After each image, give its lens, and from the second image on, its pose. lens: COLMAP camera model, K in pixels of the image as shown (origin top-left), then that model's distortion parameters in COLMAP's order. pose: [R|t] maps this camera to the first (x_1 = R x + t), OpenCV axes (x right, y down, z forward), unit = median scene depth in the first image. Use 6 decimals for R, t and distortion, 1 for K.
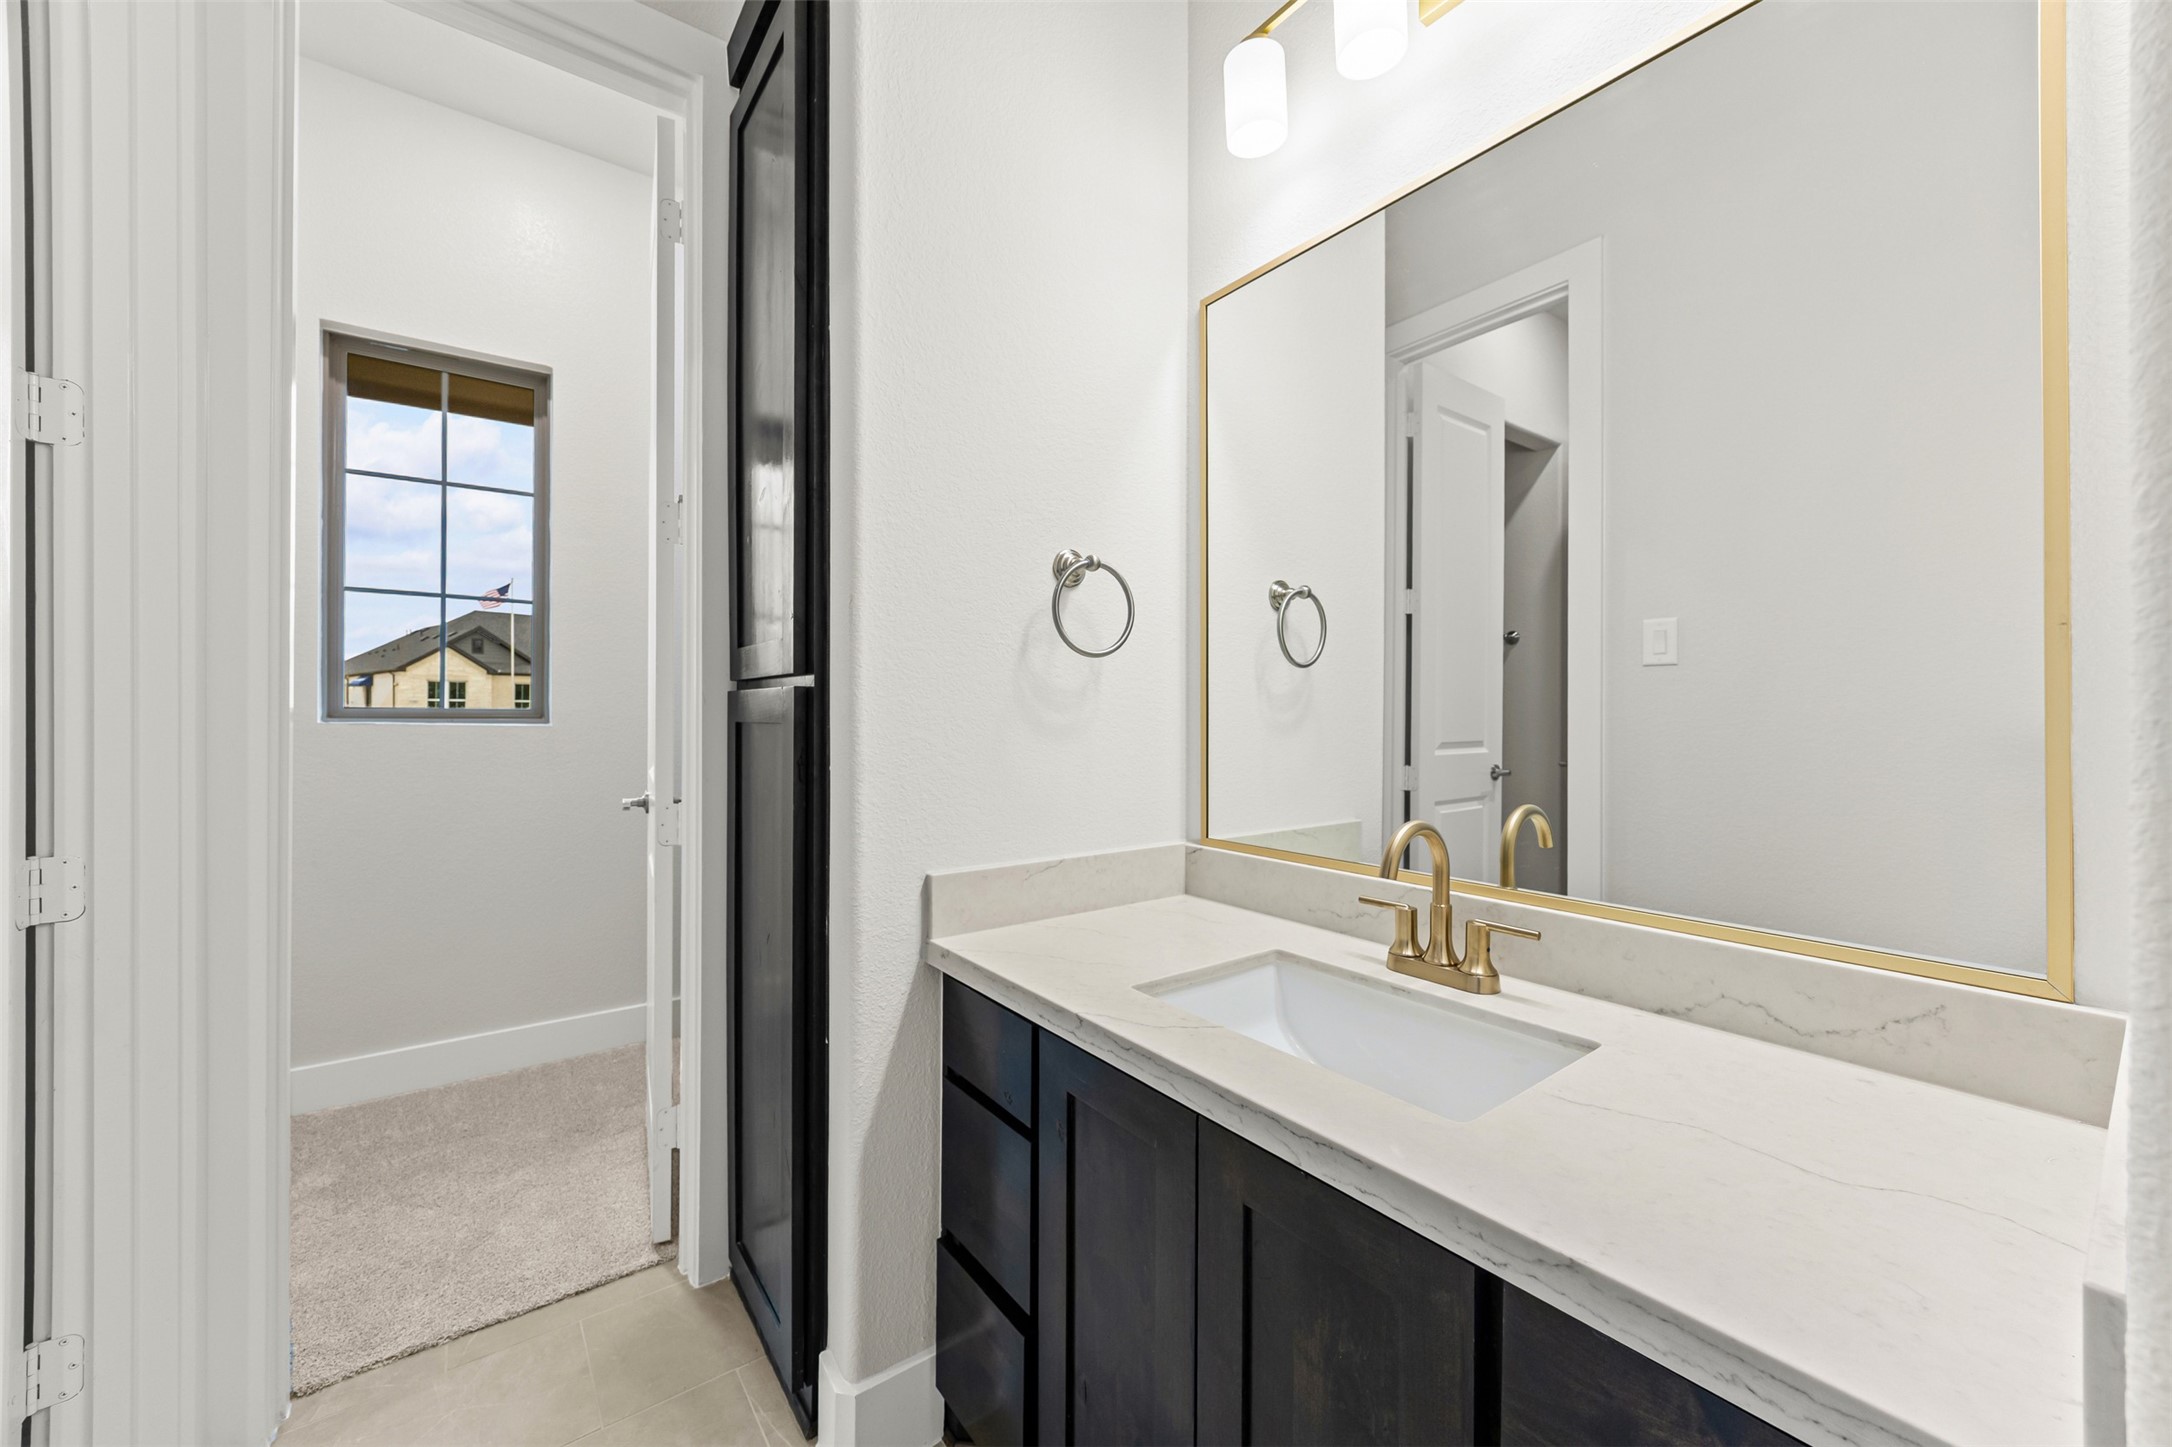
lens RADIAL K [[829.0, 0, 1090.3], [0, 829.0, 718.8], [0, 0, 1]] dist [-0.000352, 0.000030]
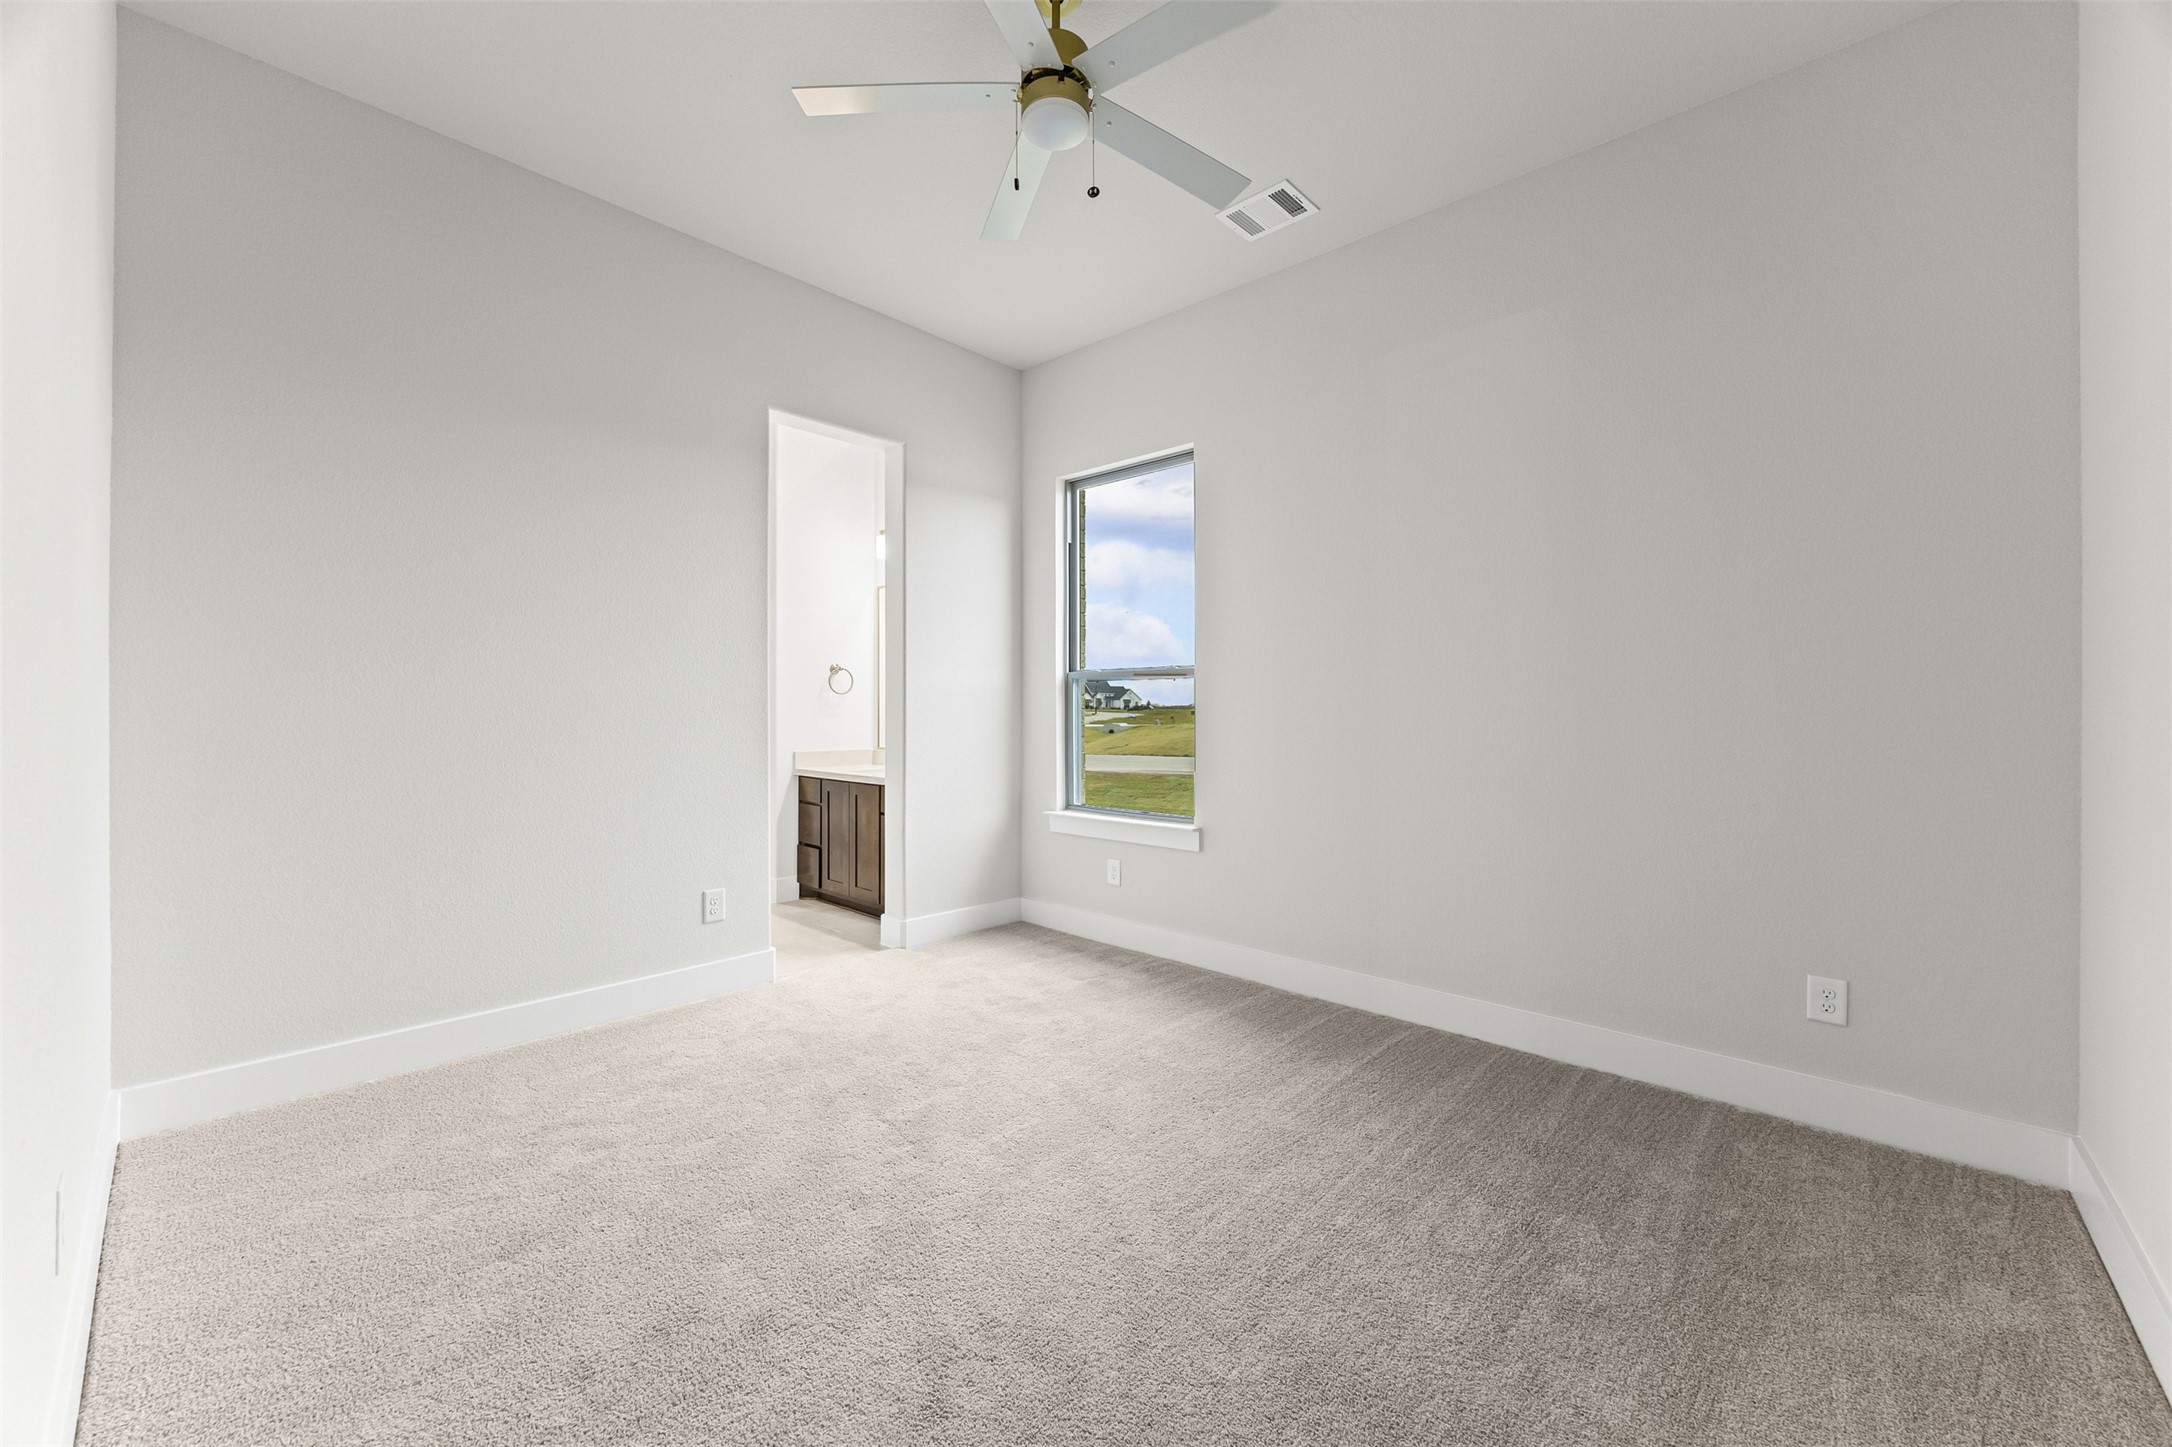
lens RADIAL K [[848.9, 0, 1086.0], [0, 848.9, 723.5], [0, 0, 1]] dist [-0.013850, 0.000054]
pose [[0.983819, 0.000691, 0.179161, 0.465654], [-0.000832, 0.999999, 0.000709, 0.060030], [-0.179161, -0.000847, 0.983819, -3.353539]]
